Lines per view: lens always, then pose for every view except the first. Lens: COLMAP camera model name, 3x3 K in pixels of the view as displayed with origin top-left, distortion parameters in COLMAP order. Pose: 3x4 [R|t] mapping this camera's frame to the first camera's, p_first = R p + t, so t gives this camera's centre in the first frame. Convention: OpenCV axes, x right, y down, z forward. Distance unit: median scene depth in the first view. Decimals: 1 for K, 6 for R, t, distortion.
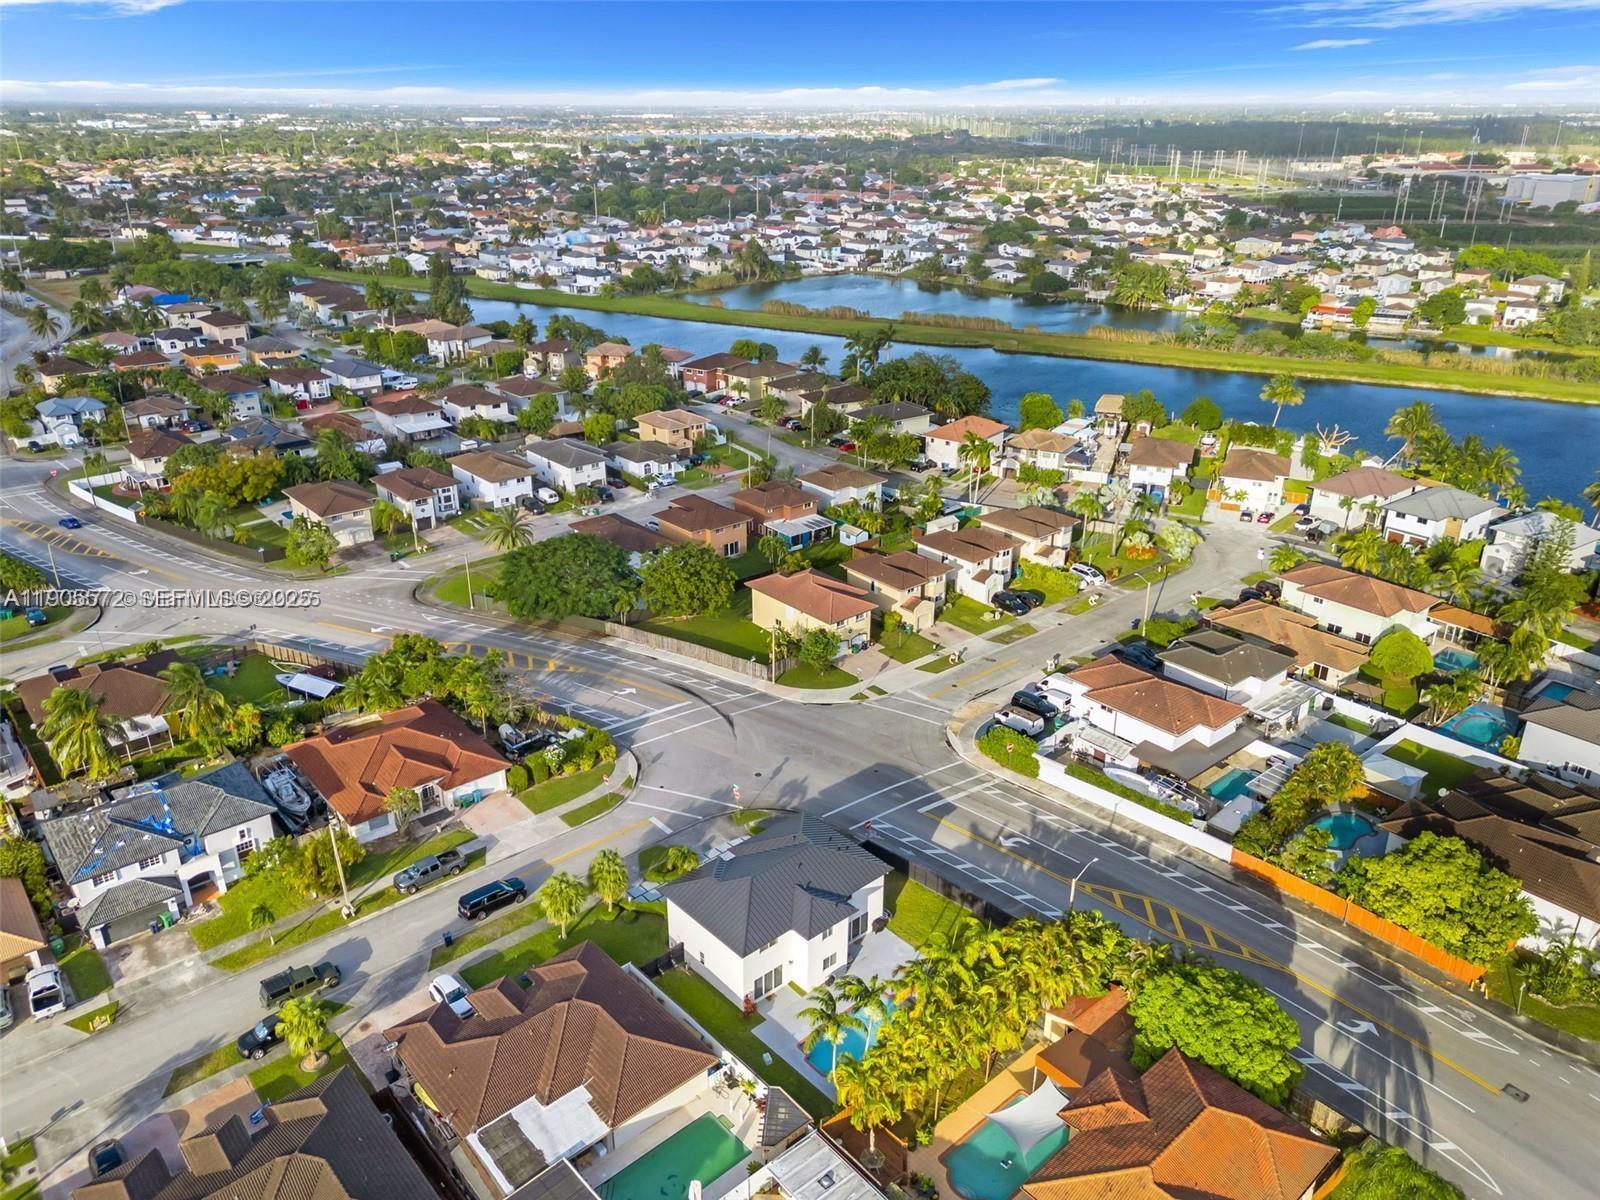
lens RADIAL K [[1121.4, 0, 792.6], [0, 1121.4, 603.5], [0, 0, 1]] dist [0.051258, -0.035498]
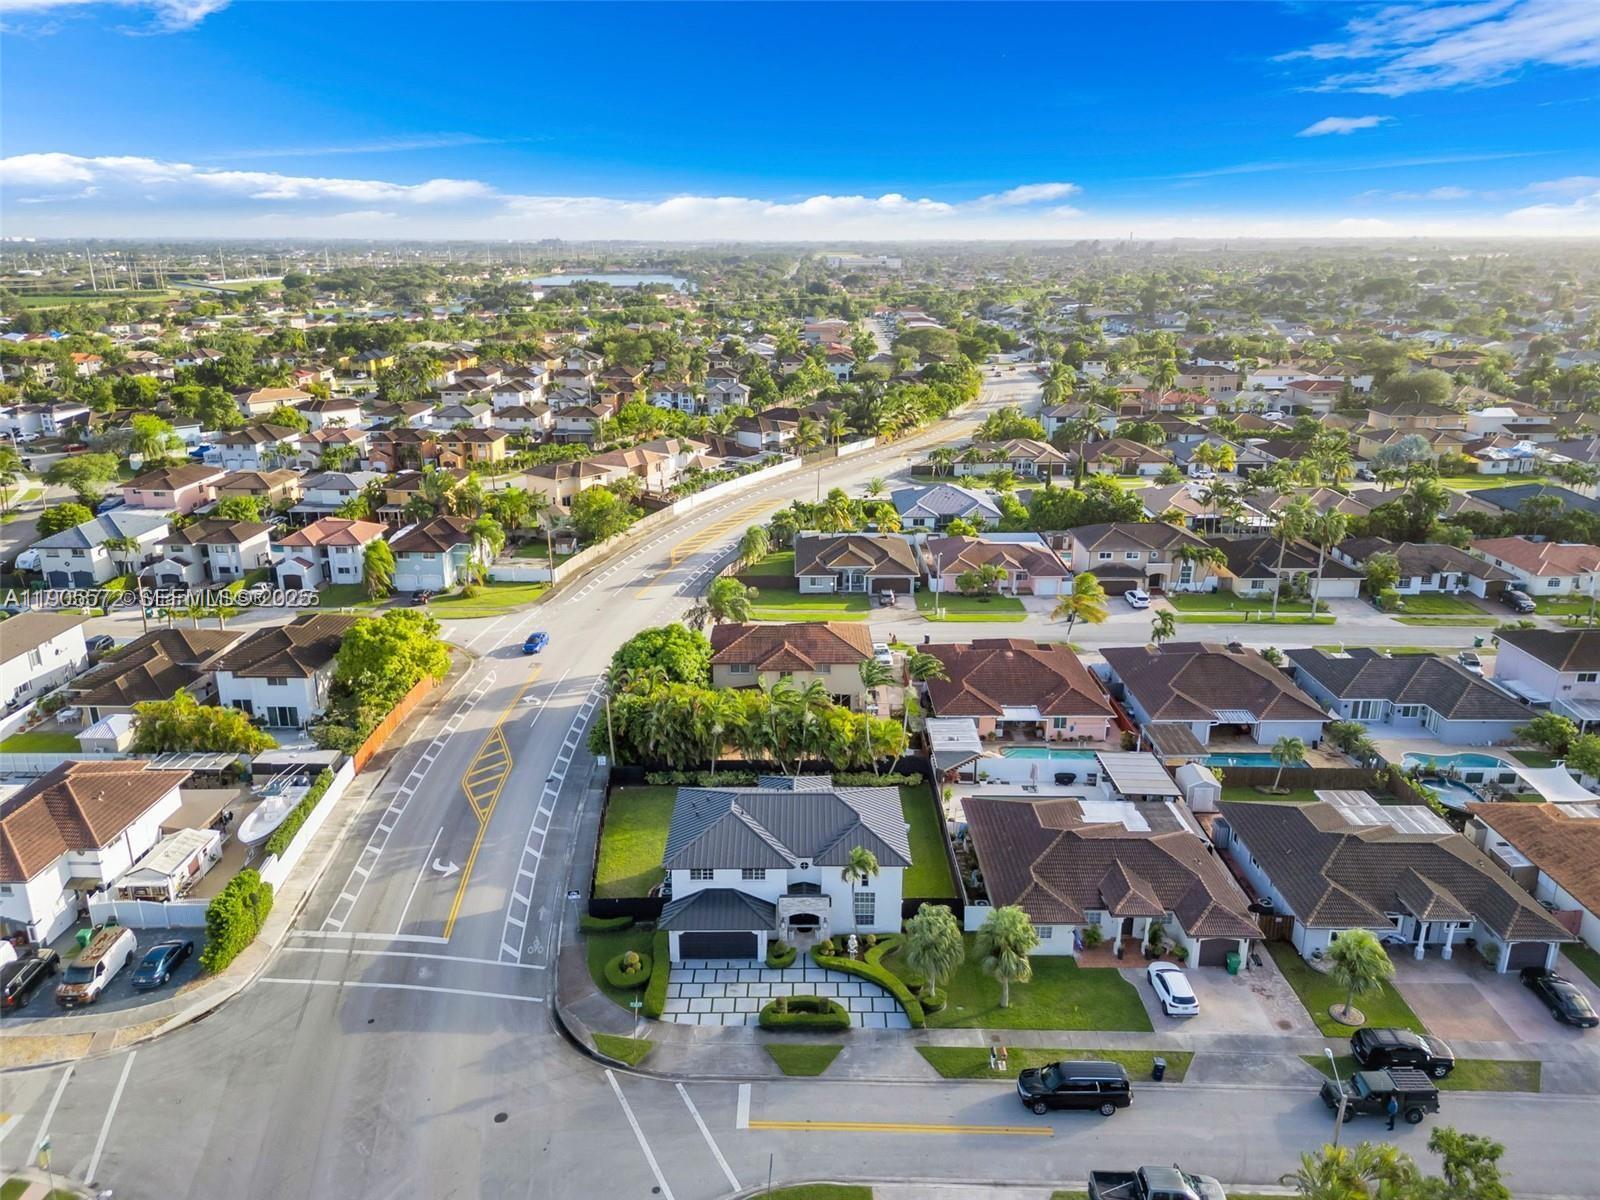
lens RADIAL K [[1121.4, 0, 805.1], [0, 1121.4, 602.6], [0, 0, 1]] dist [0.051258, -0.035498]
pose [[-0.755498, -0.199234, 0.624122, -0.433372], [0.261232, 0.782023, 0.565860, -0.300642], [-0.600816, 0.590547, -0.538771, 1.125518]]
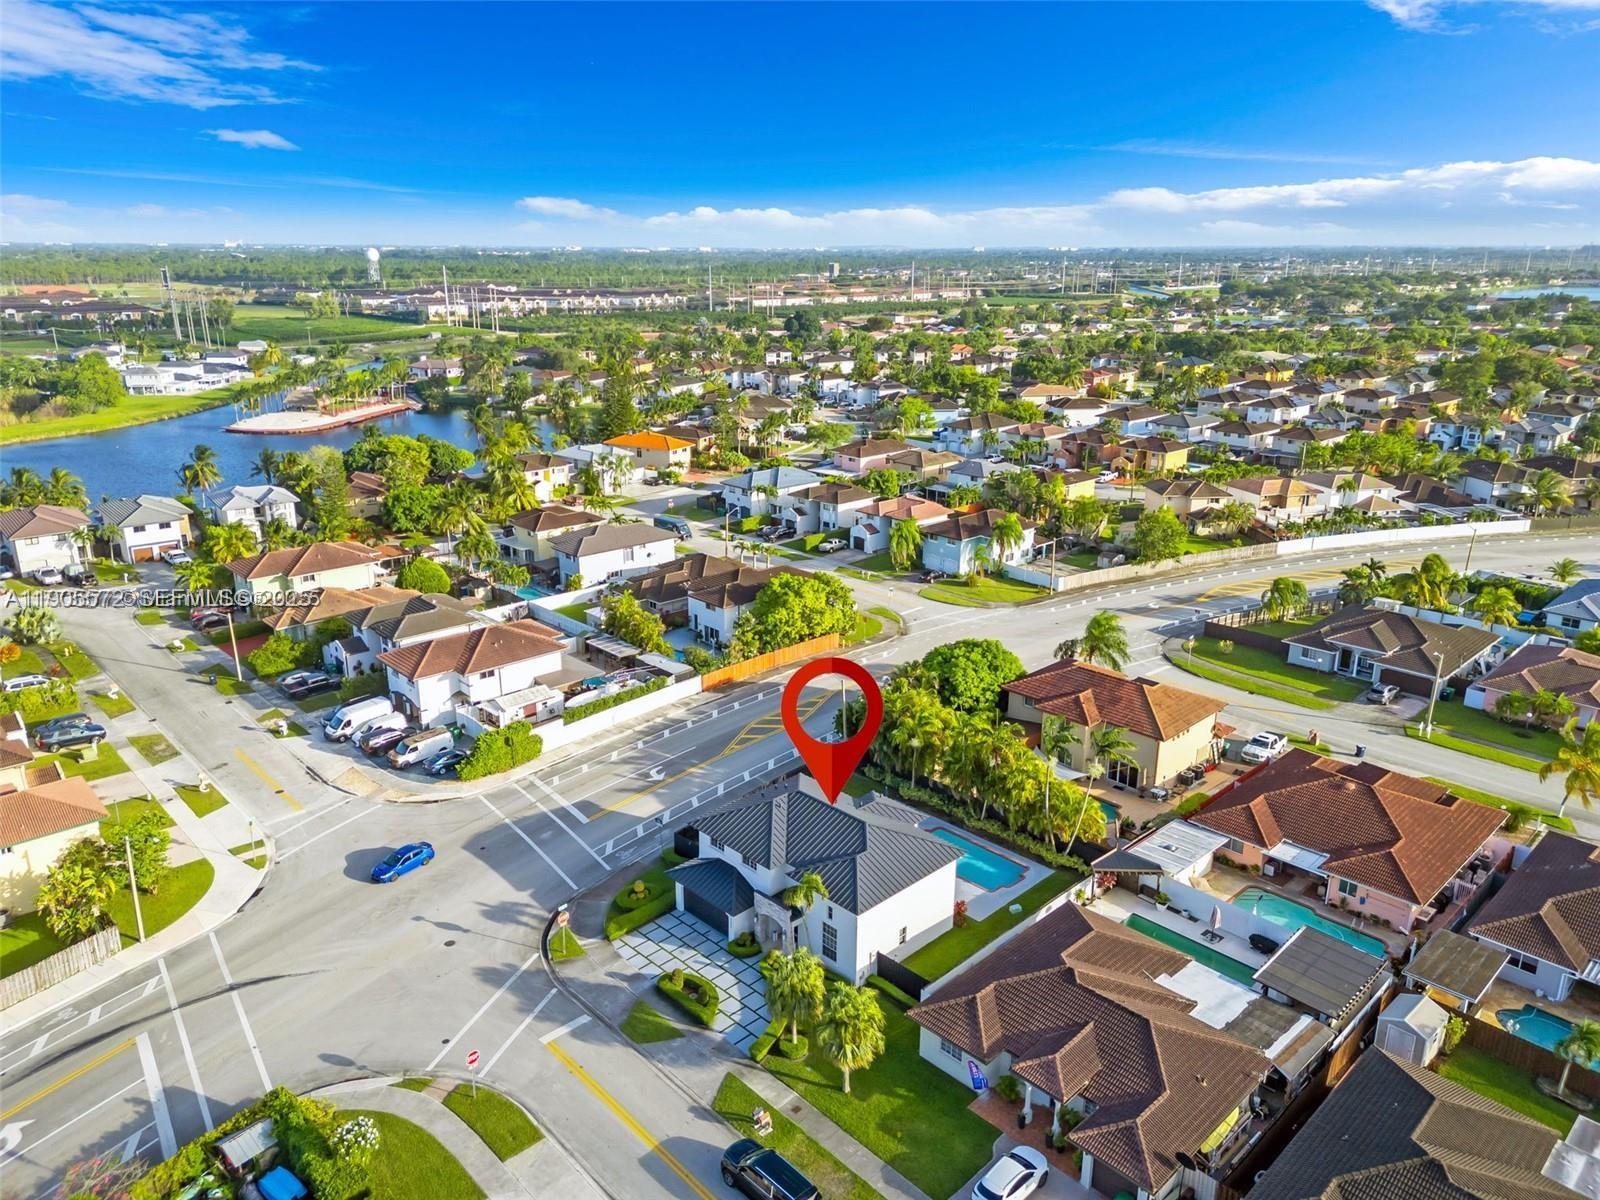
lens RADIAL K [[1121.4, 0, 802.0], [0, 1121.4, 597.9], [0, 0, 1]] dist [0.051258, -0.035498]
pose [[-0.052836, -0.294580, 0.954165, -0.635120], [0.397059, 0.870524, 0.290744, -0.134039], [-0.916271, 0.394222, 0.070971, 0.740161]]
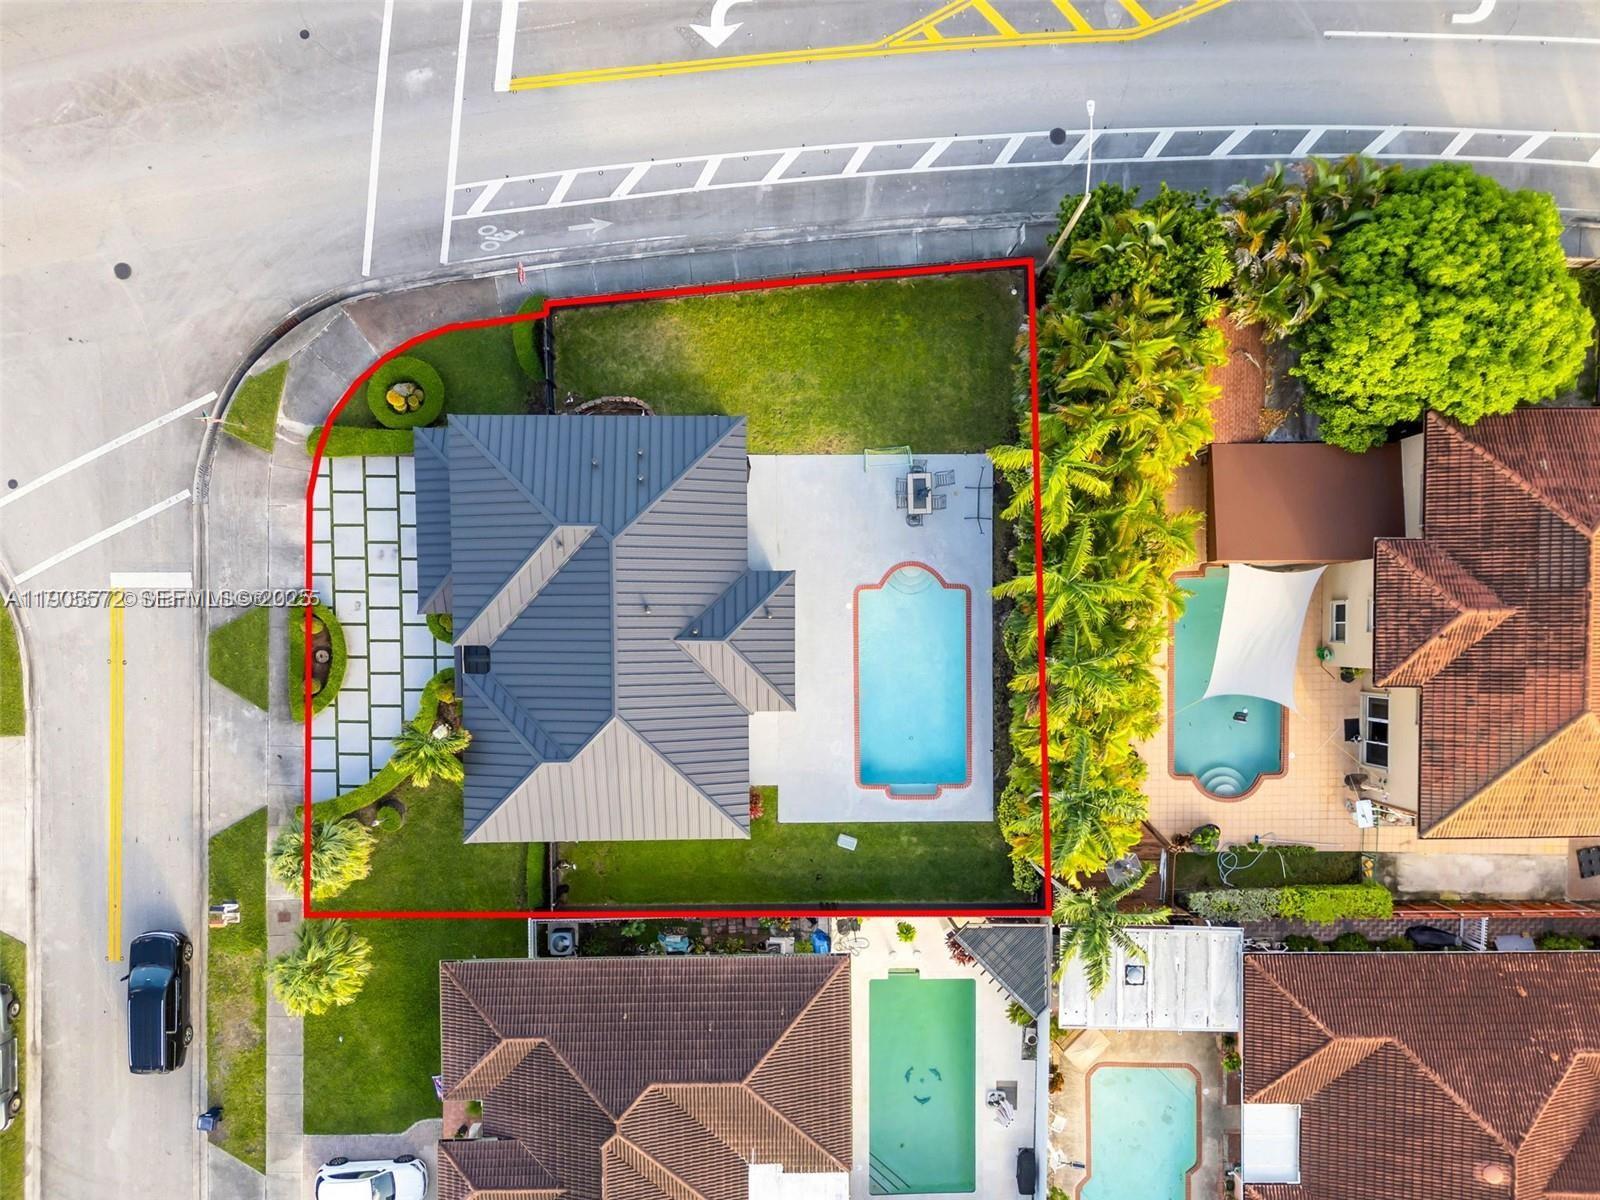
lens RADIAL K [[1121.4, 0, 802.4], [0, 1121.4, 600.9], [0, 0, 1]] dist [0.051258, -0.035498]
pose [[0.656783, -0.753797, -0.020631, 0.049686], [0.282188, 0.220314, 0.933719, -0.138046], [-0.699290, -0.619073, 0.357411, 0.658573]]
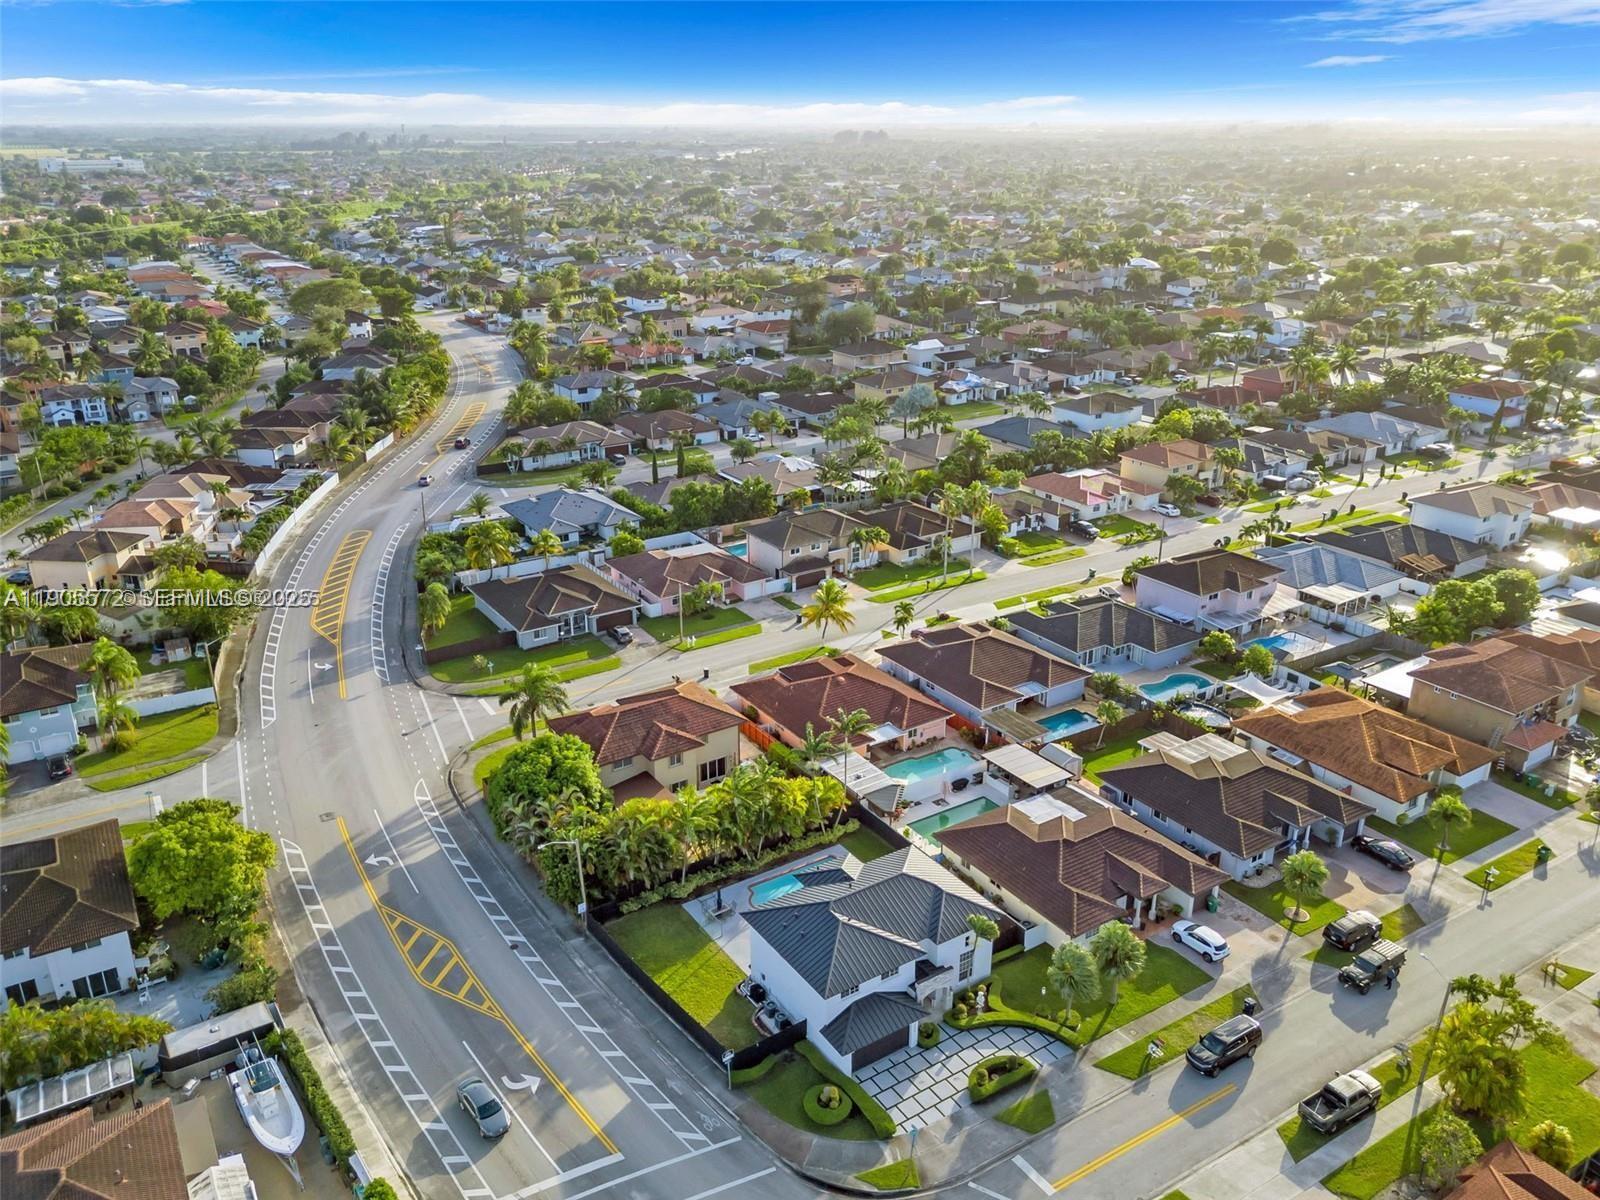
lens RADIAL K [[1186.0, 0, 793.1], [0, 1186.0, 608.8], [0, 0, 1]] dist [0.057926, -0.013355]
pose [[-0.989658, -0.048453, 0.135016, -0.059436], [0.061986, 0.704361, 0.707130, -0.500175], [-0.129362, 0.708186, -0.694074, 1.246456]]
